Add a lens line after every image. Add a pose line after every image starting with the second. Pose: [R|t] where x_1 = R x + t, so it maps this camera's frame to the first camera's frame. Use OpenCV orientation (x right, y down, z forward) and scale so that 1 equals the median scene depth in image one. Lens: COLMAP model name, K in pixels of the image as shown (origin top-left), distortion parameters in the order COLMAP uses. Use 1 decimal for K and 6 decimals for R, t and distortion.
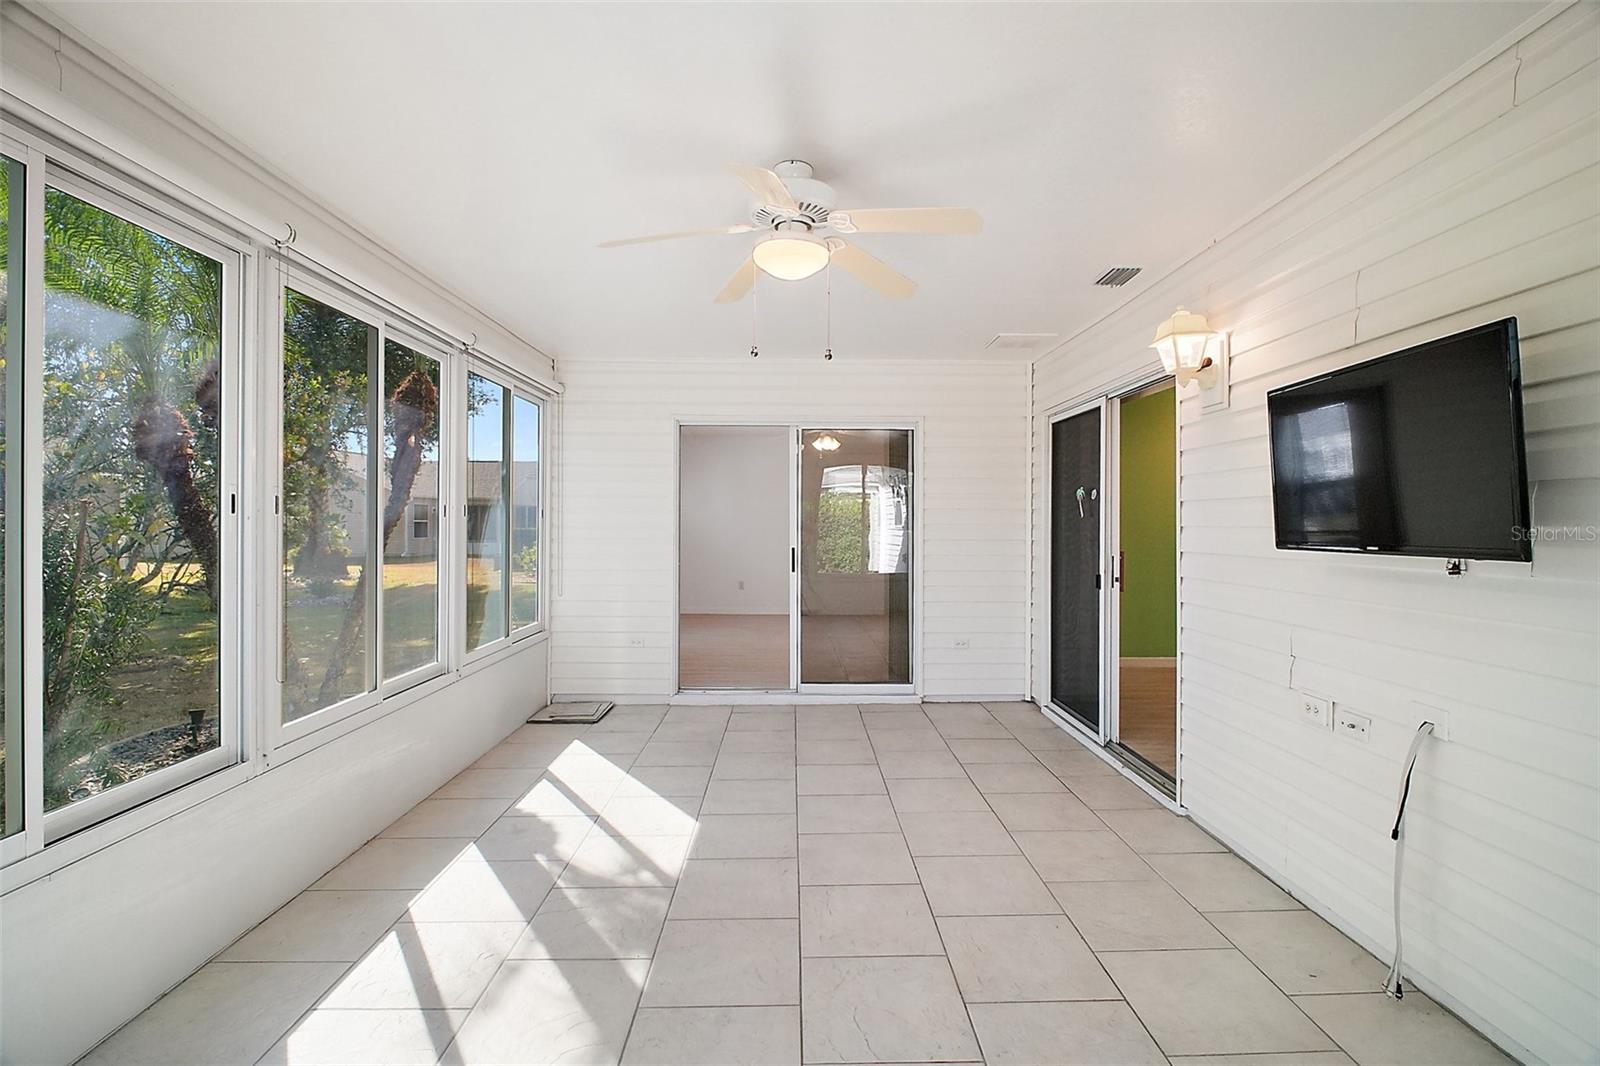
lens RADIAL K [[800.0, 0, 800.0], [0, 800.0, 533.0], [0, 0, 1]] dist [-0.000245, -0.000126]
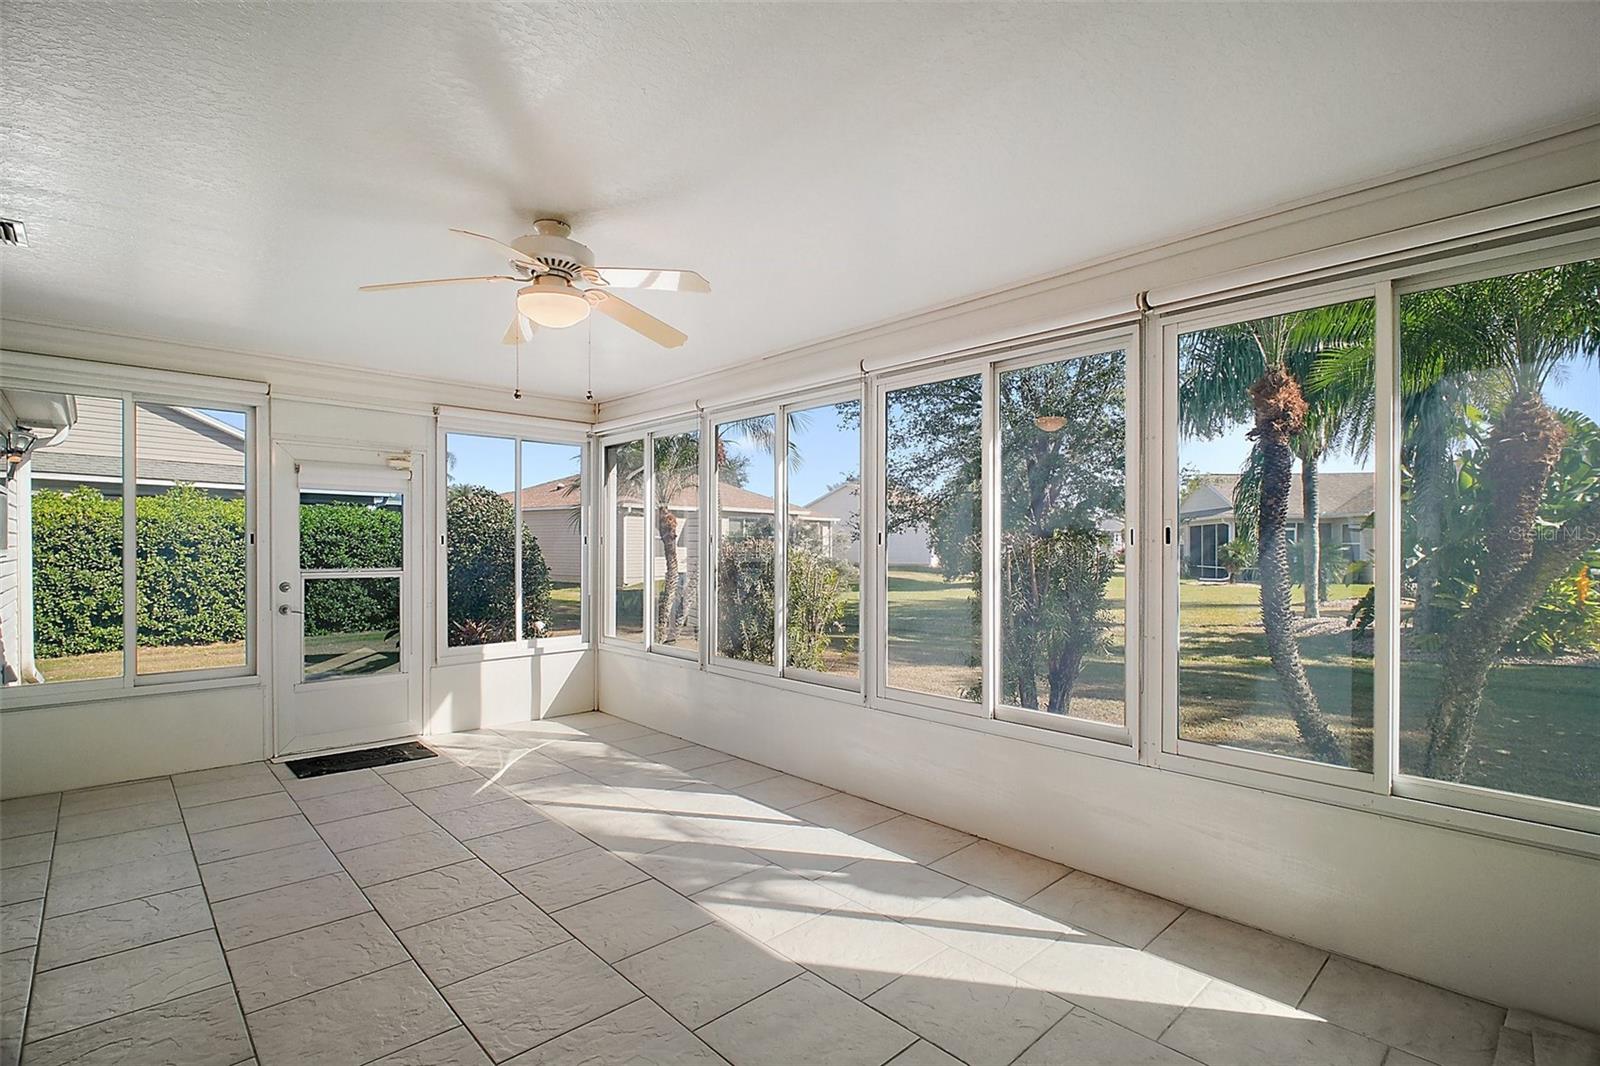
lens RADIAL K [[735.1, 0, 797.3], [0, 735.1, 546.9], [0, 0, 1]] dist [-0.000668, -0.006409]
pose [[-0.732541, -0.003645, -0.680713, 0.335056], [-0.018314, 0.999729, 0.014354, -0.029862], [0.680476, 0.022981, -0.732410, 1.517632]]
